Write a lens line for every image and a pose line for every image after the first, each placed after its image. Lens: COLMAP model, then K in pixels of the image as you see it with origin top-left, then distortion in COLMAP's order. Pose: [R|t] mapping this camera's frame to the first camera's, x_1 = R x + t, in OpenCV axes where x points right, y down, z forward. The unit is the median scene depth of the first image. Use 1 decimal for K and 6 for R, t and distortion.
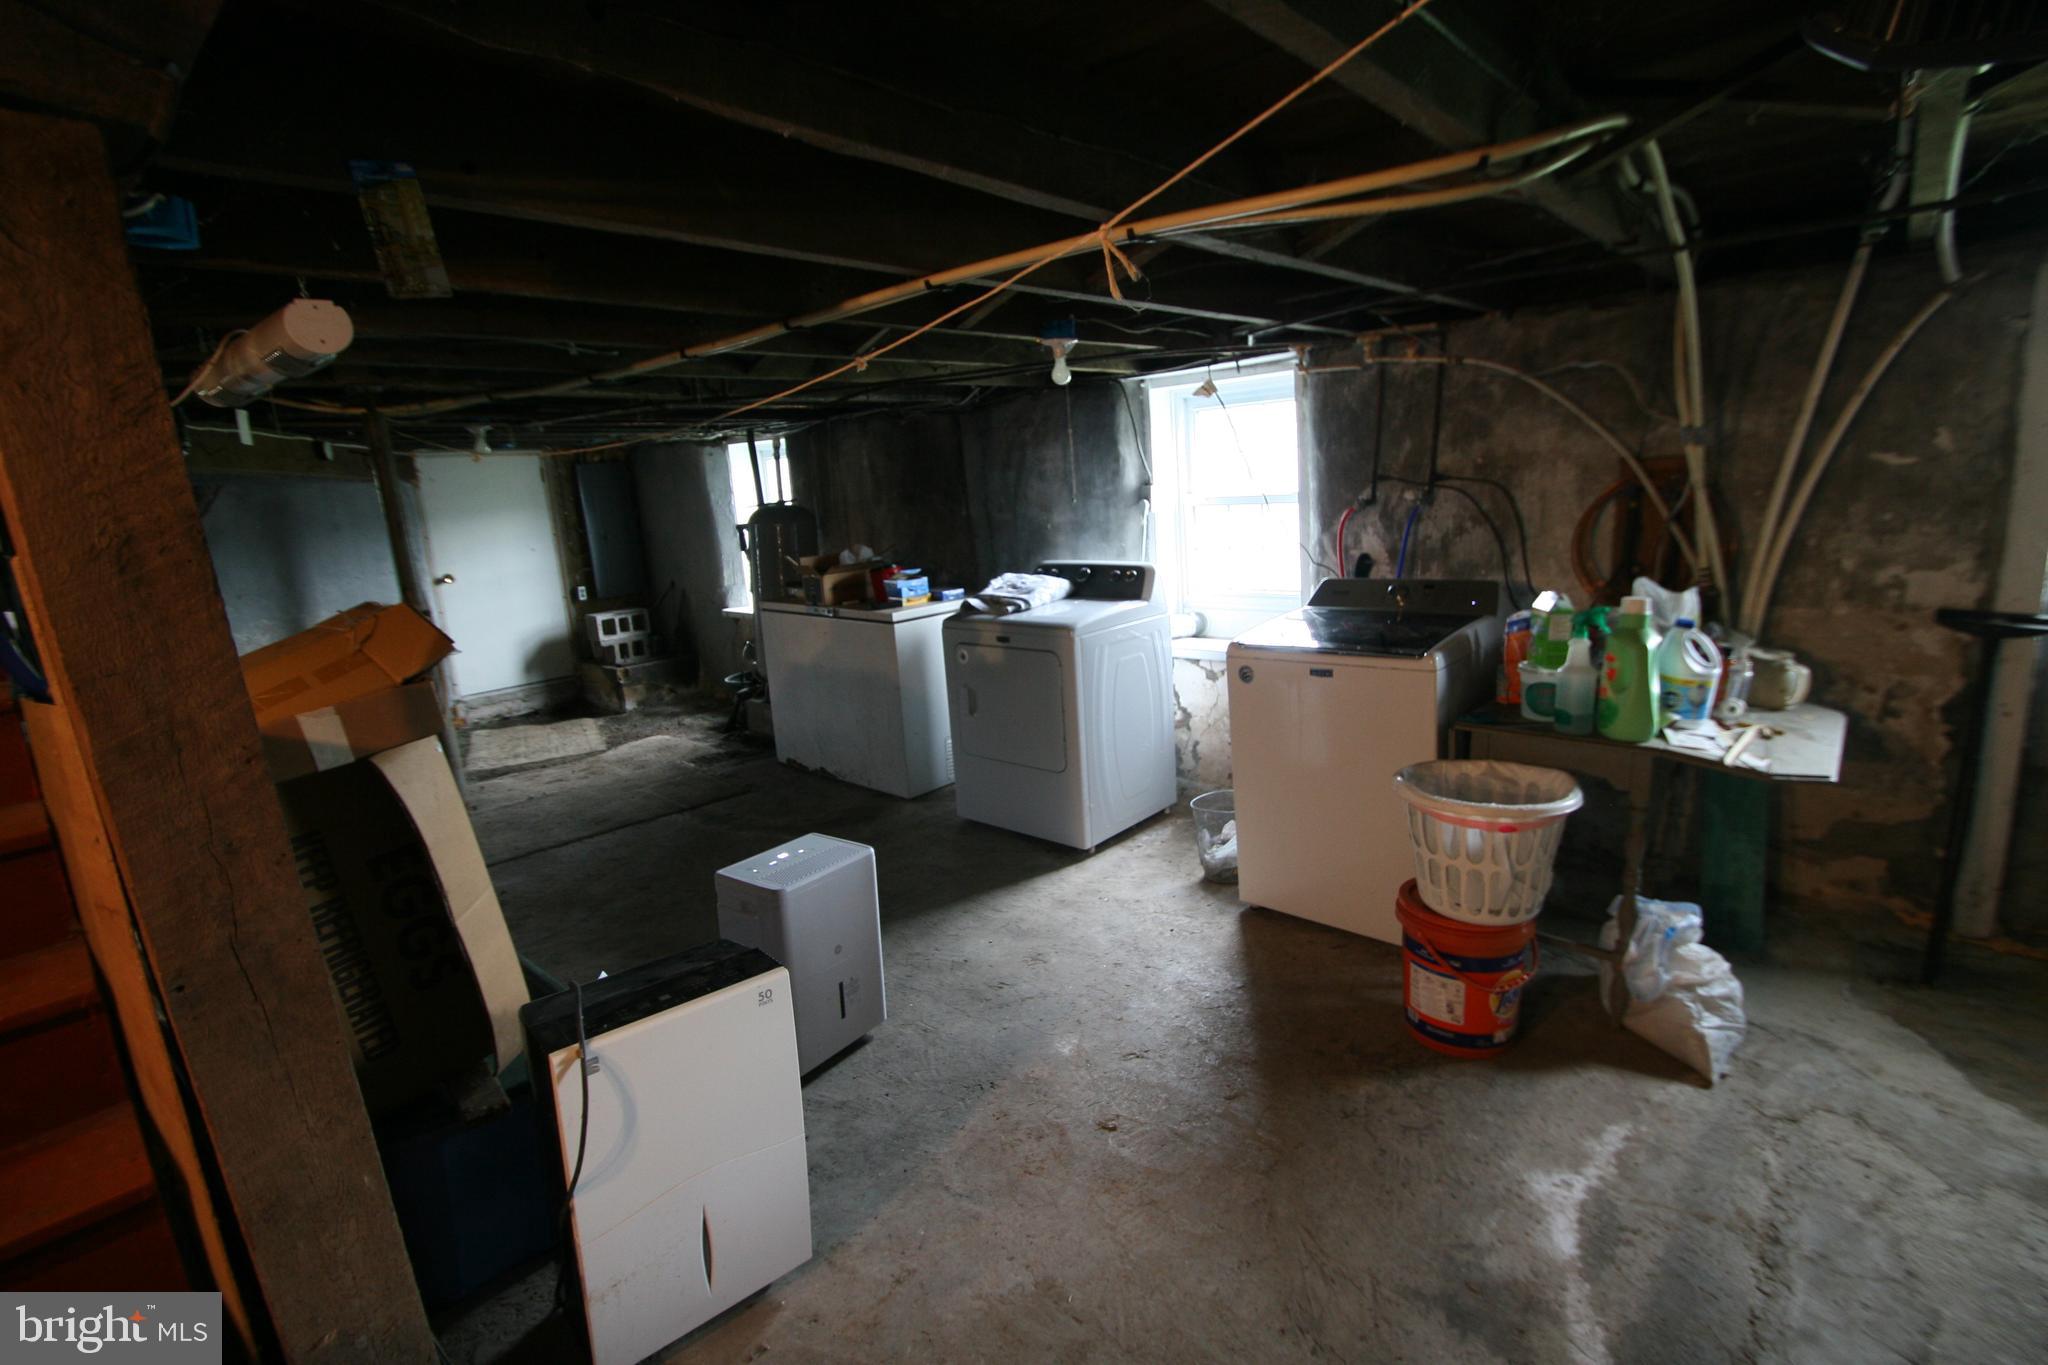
lens RADIAL K [[949.0, 0, 1023.2], [0, 949.0, 689.1], [0, 0, 1]] dist [-0.001282, -0.001729]
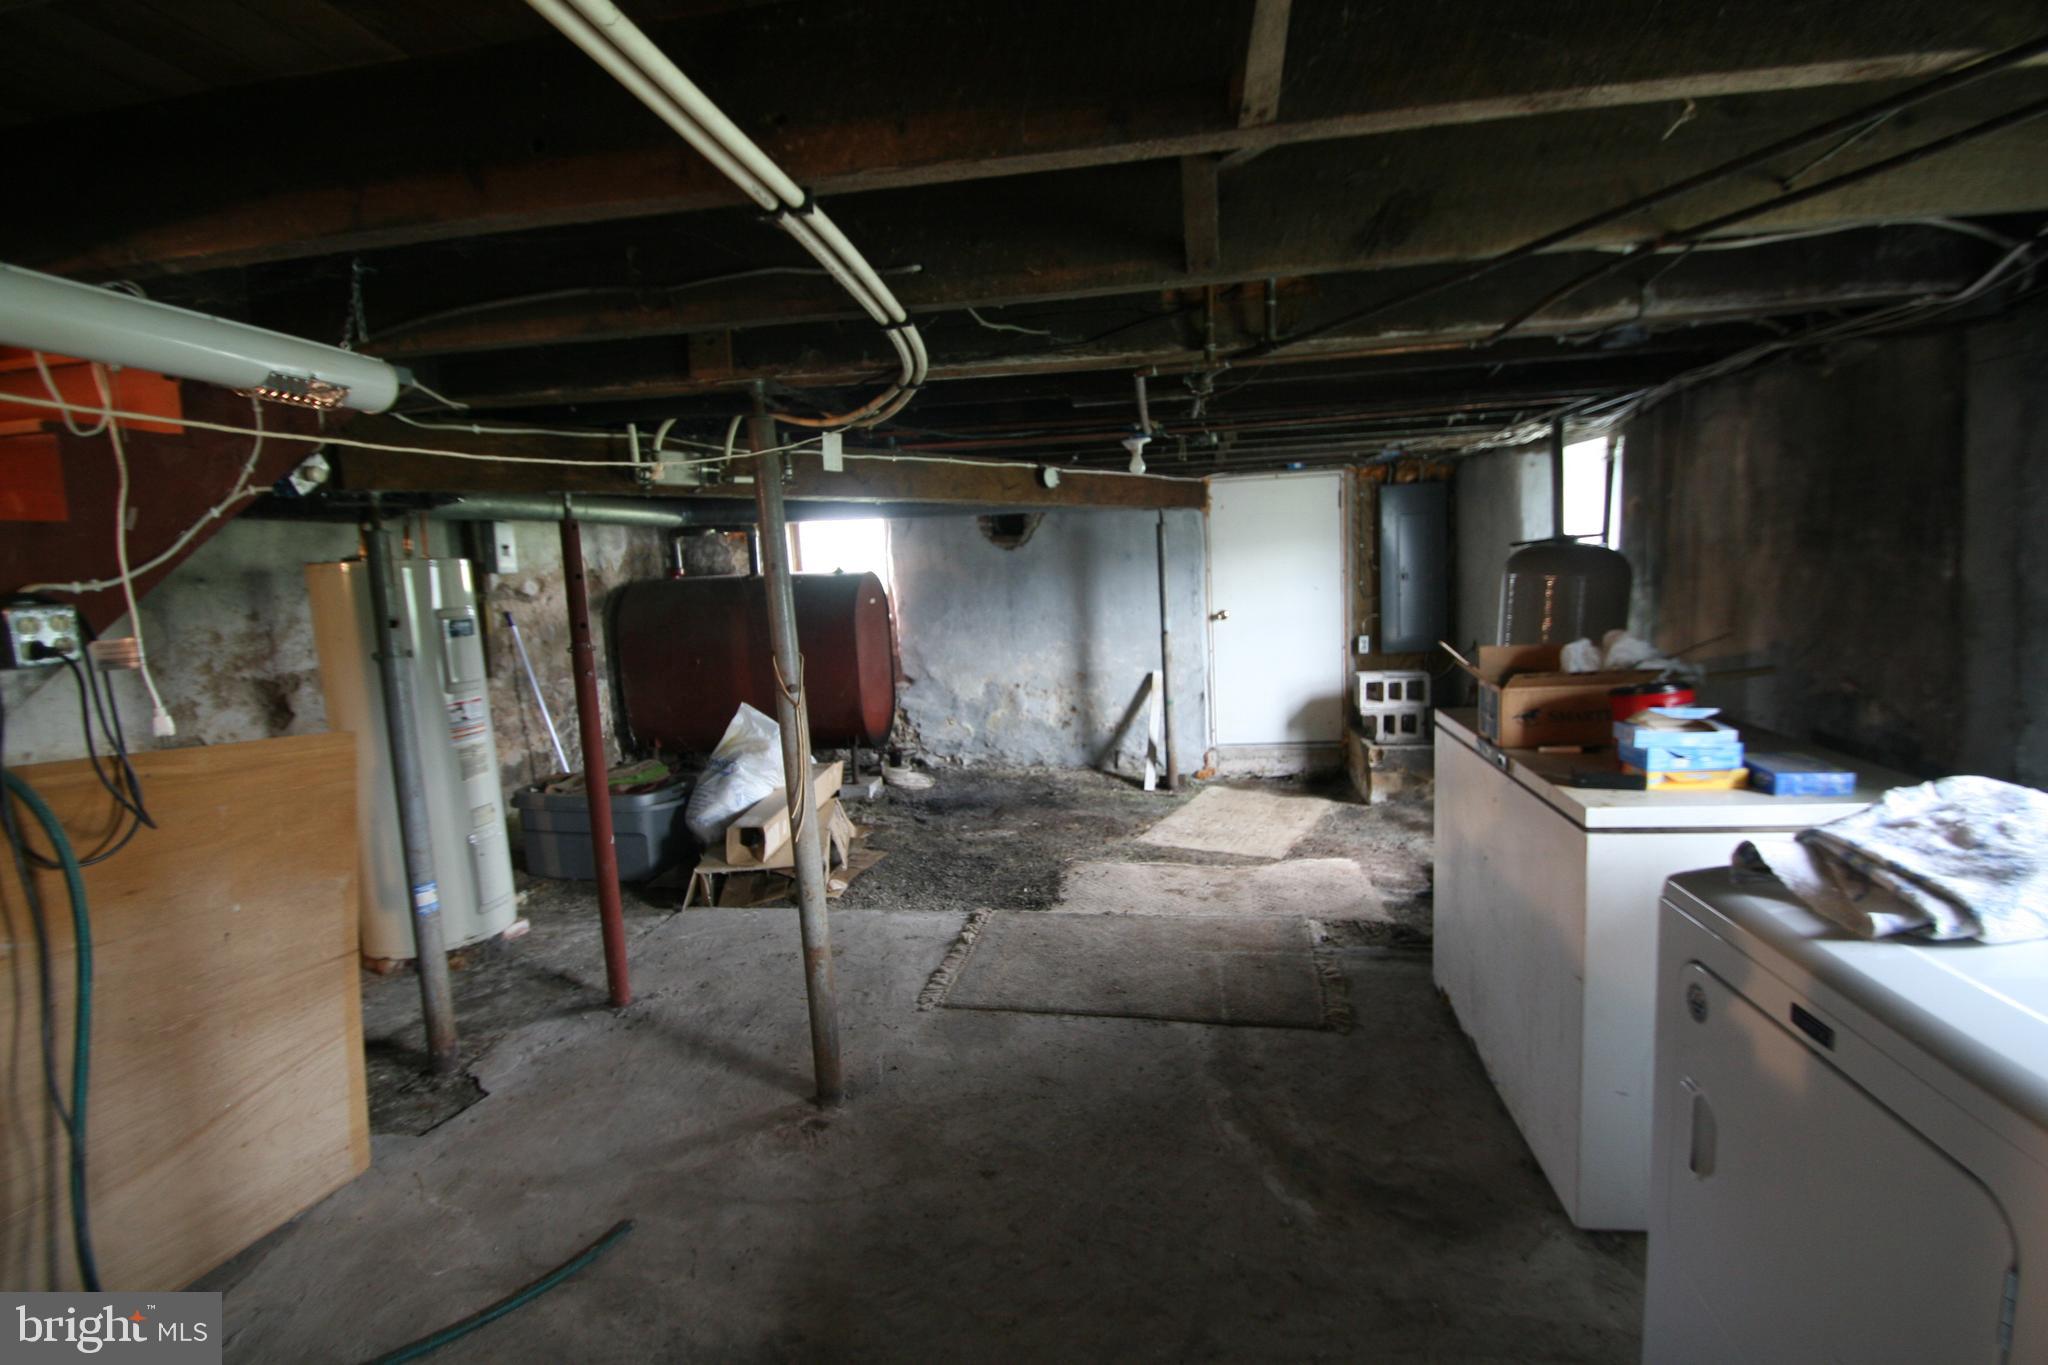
lens RADIAL K [[949.0, 0, 1036.6], [0, 949.0, 686.3], [0, 0, 1]] dist [-0.001282, -0.001729]
pose [[0.576325, 0.140898, -0.804982, 0.041140], [-0.164044, 0.984922, 0.054947, -0.087914], [0.800587, 0.100385, 0.590749, 0.412177]]
